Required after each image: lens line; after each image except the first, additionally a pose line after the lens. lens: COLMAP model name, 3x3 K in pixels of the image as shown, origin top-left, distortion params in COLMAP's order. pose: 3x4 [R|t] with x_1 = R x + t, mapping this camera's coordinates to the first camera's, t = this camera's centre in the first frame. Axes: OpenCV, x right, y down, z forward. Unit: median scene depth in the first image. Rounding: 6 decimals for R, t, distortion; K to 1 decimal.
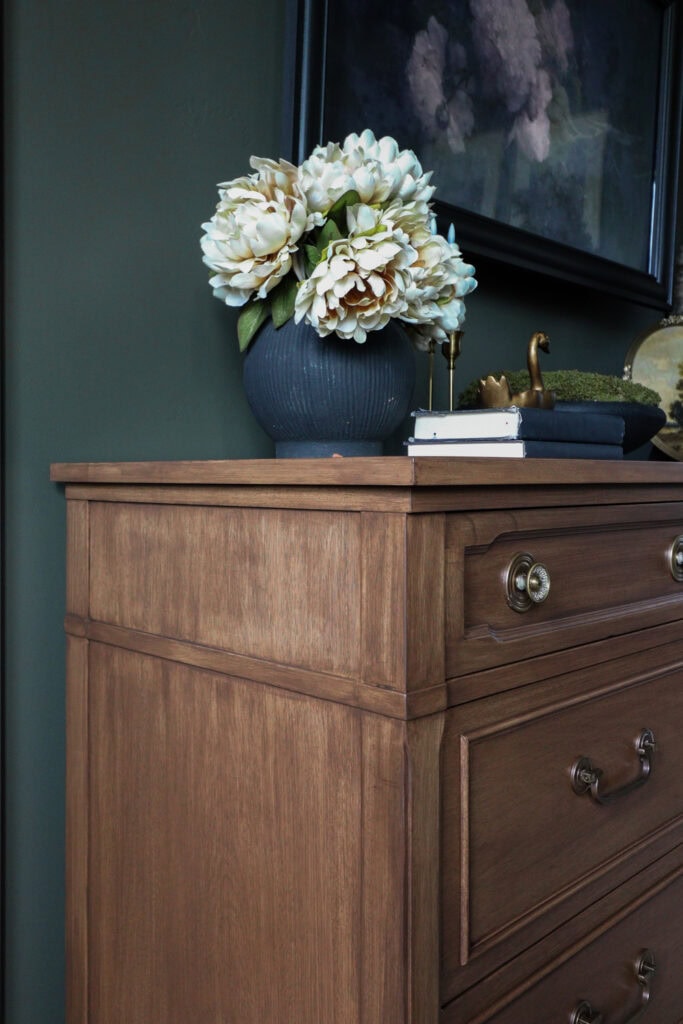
lens RADIAL K [[869.0, 0, 312.4], [0, 869.0, 485.8], [0, 0, 1]] dist [0.008783, -0.002012]
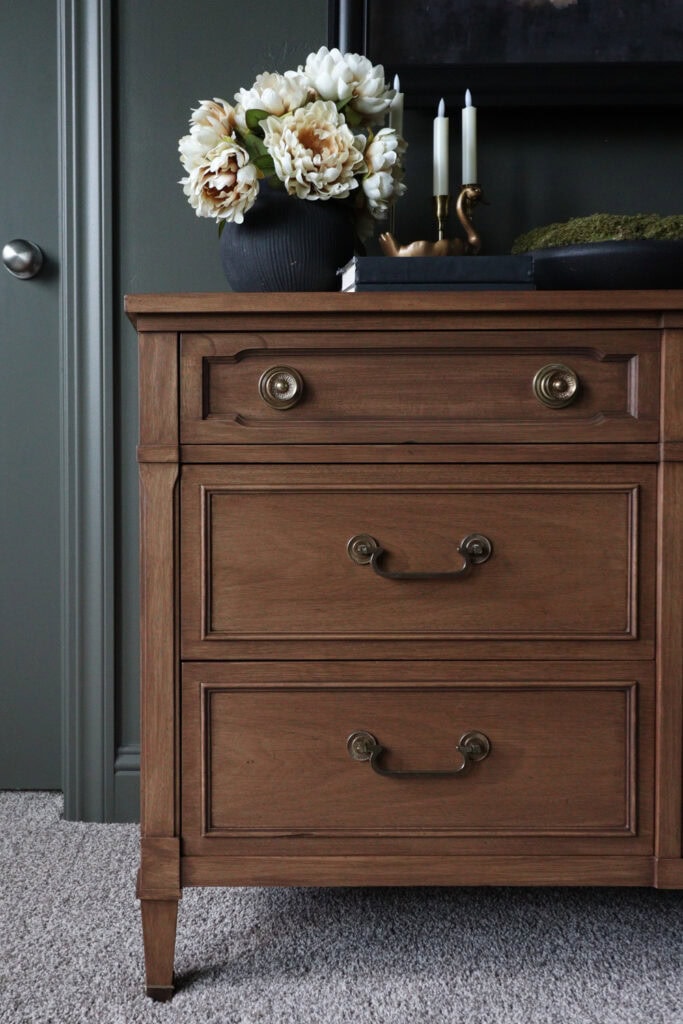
lens RADIAL K [[983.1, 0, 201.4], [0, 983.1, 443.6], [0, 0, 1]] dist [0.014468, -0.004313]
pose [[0.722553, 0.015788, -0.691135, 0.898010], [-0.002032, 0.999783, 0.020714, 0.123955], [0.691313, -0.013563, 0.722428, -0.136621]]
